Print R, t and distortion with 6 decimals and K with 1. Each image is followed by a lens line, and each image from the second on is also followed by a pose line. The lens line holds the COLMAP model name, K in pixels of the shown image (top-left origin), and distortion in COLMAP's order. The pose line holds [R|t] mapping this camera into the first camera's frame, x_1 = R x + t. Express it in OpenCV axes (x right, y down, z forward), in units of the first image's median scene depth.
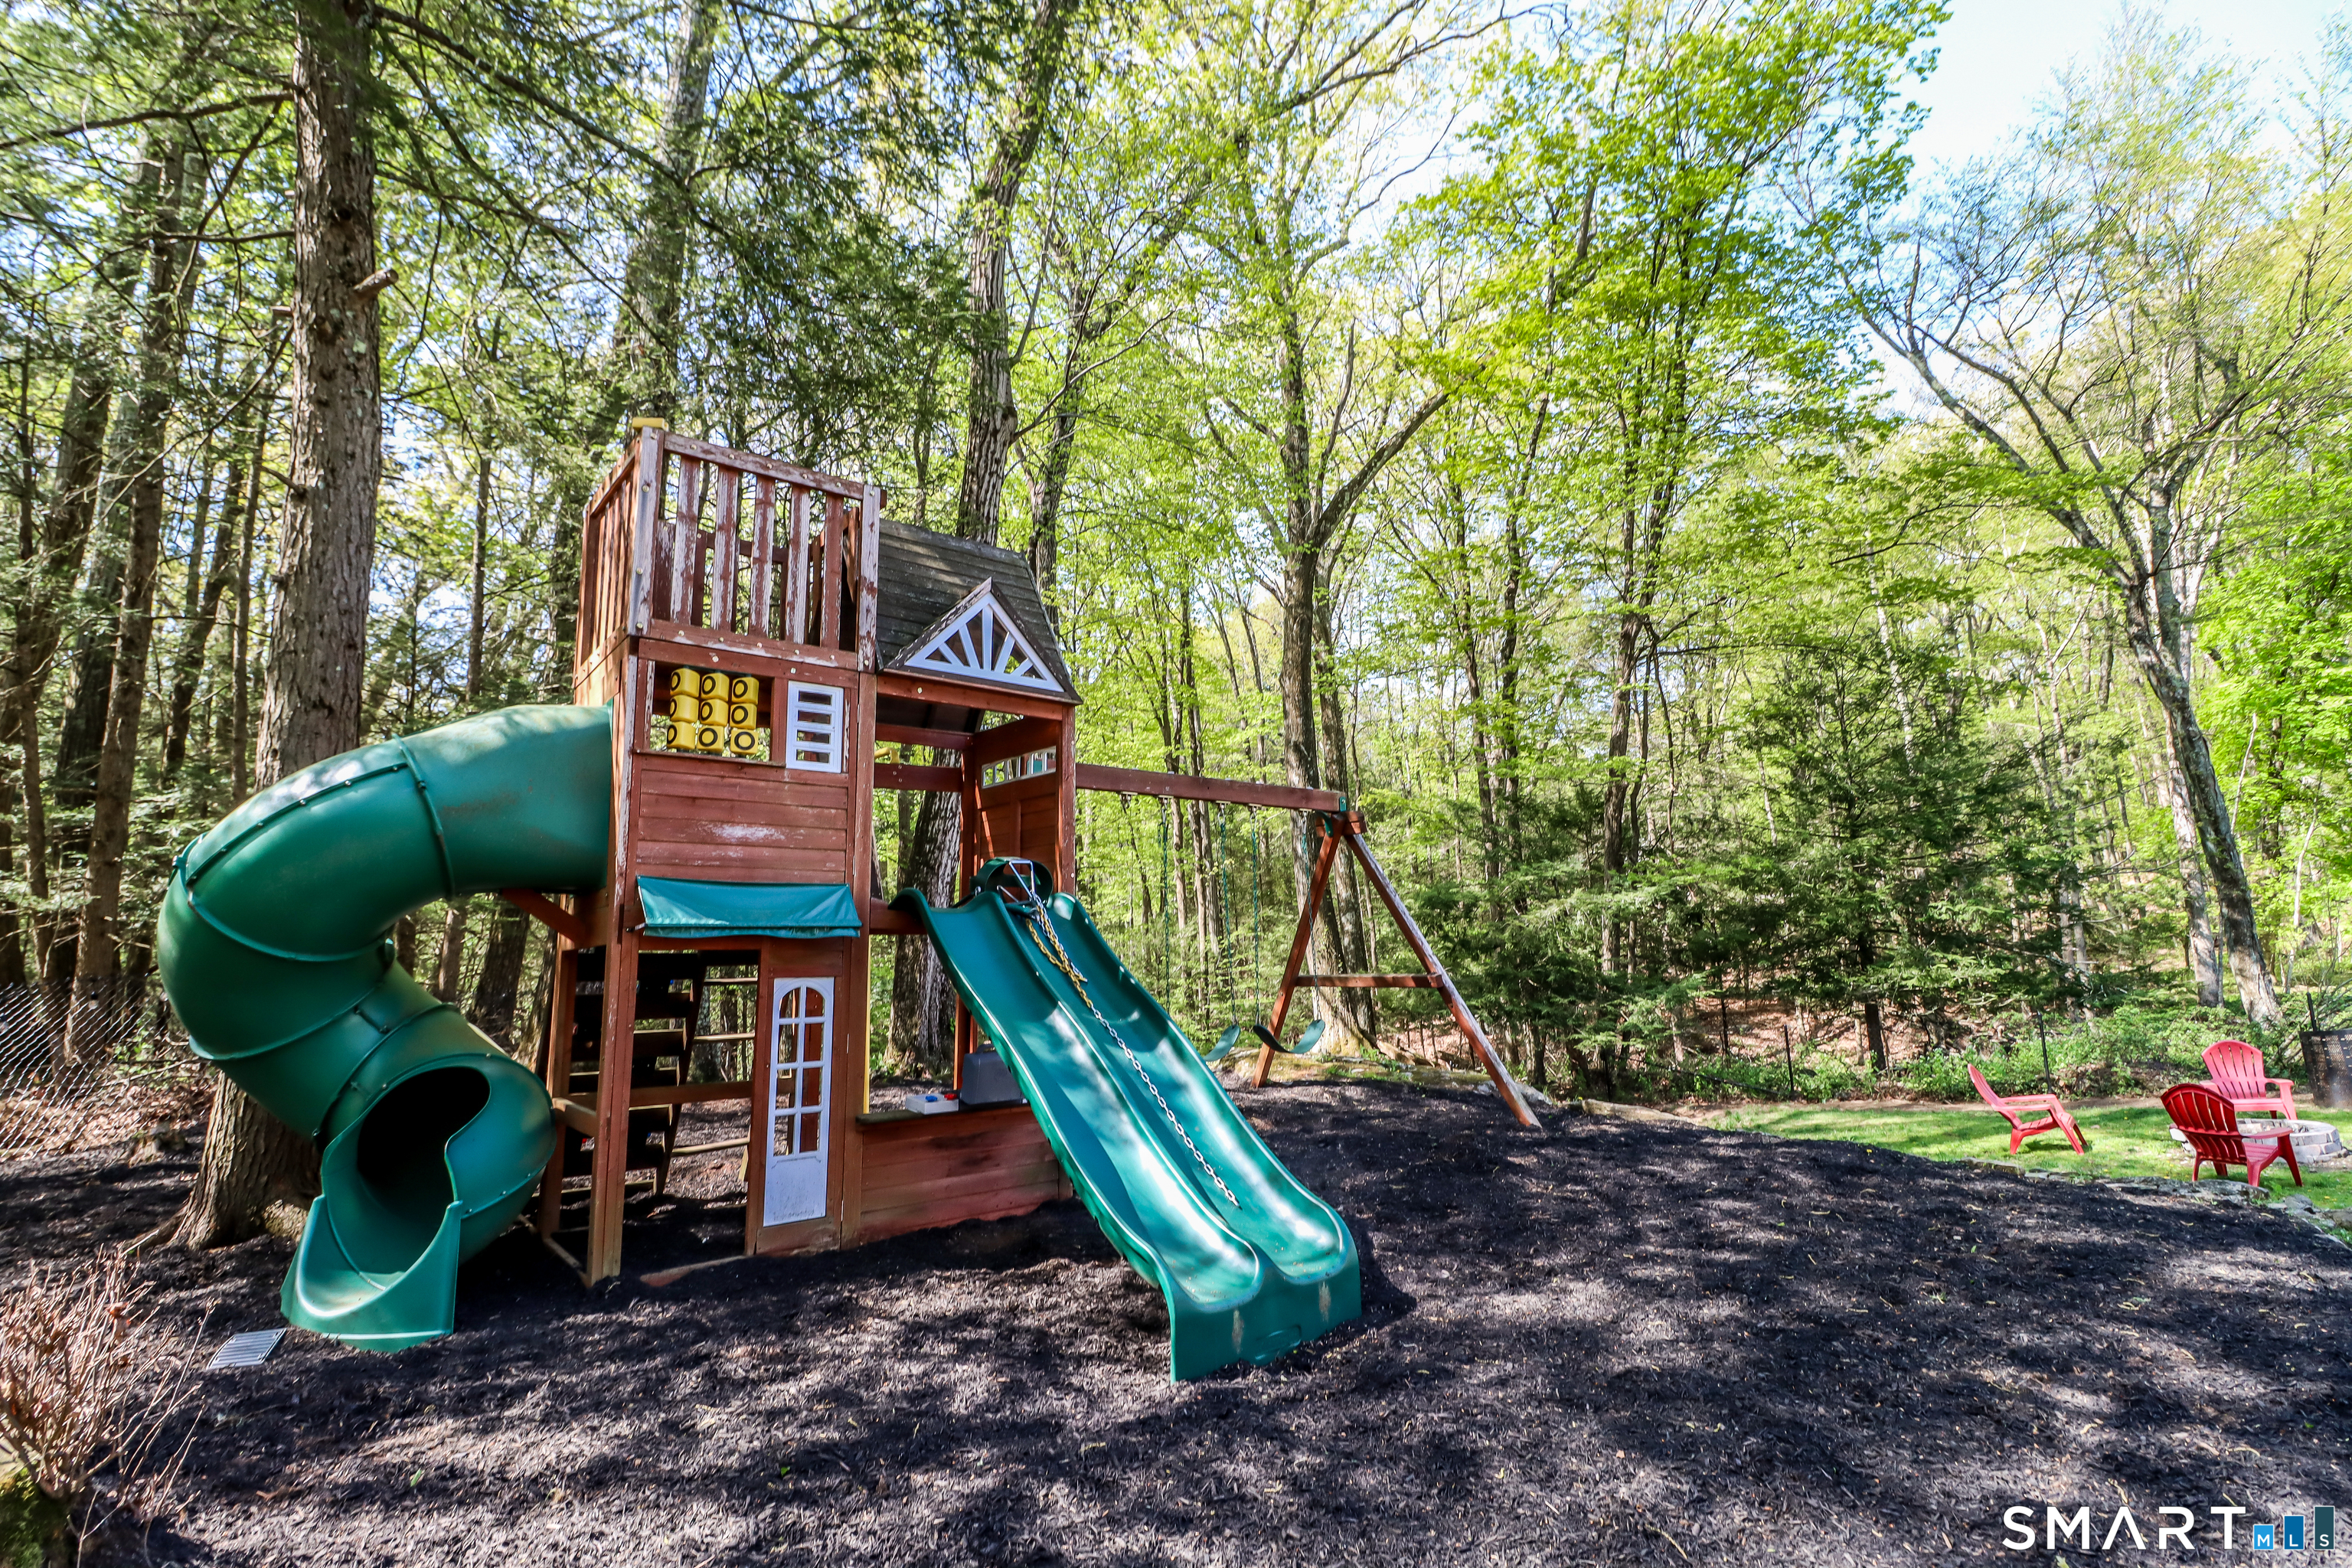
lens RADIAL K [[1108.0, 0, 1176.0], [0, 1108.0, 784.0], [0, 0, 1]] dist [0.001867, -0.013659]
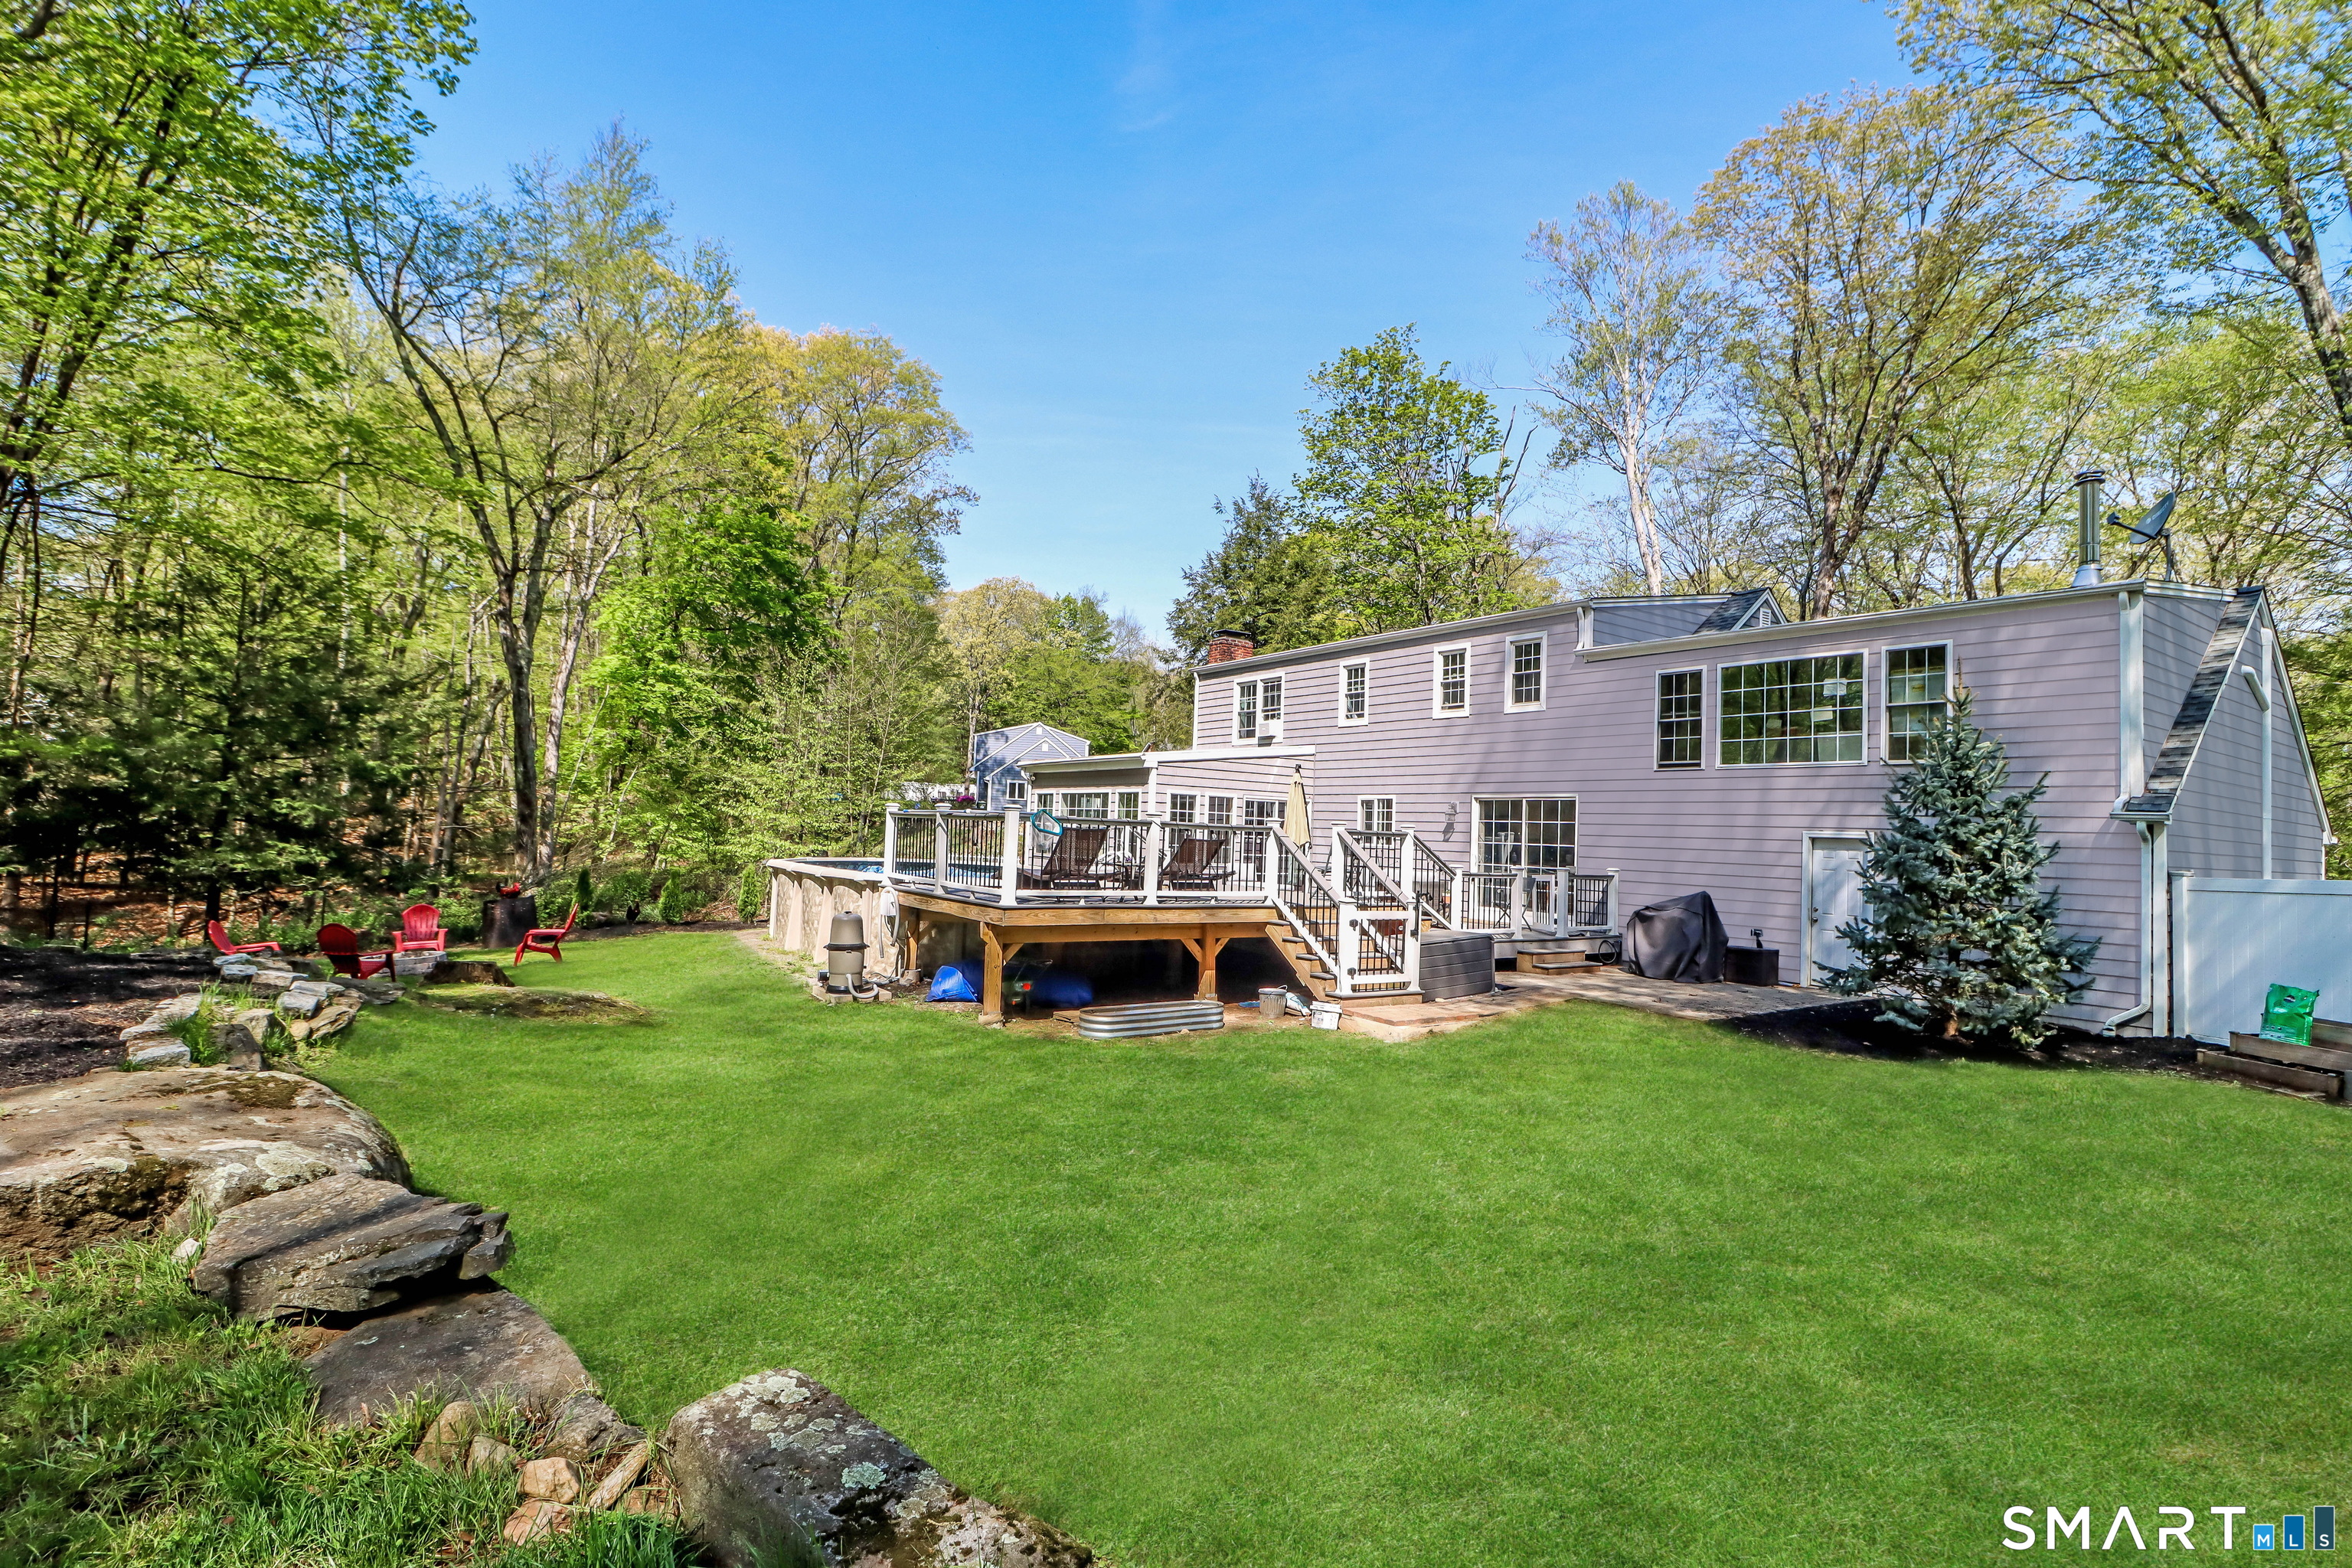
lens RADIAL K [[1108.0, 0, 1176.0], [0, 1108.0, 784.0], [0, 0, 1]] dist [0.001867, -0.013659]
pose [[0.349707, 0.095114, 0.932019, -0.053944], [-0.174951, 0.983963, -0.034770, -0.027012], [-0.920379, -0.150898, 0.360739, -0.236574]]
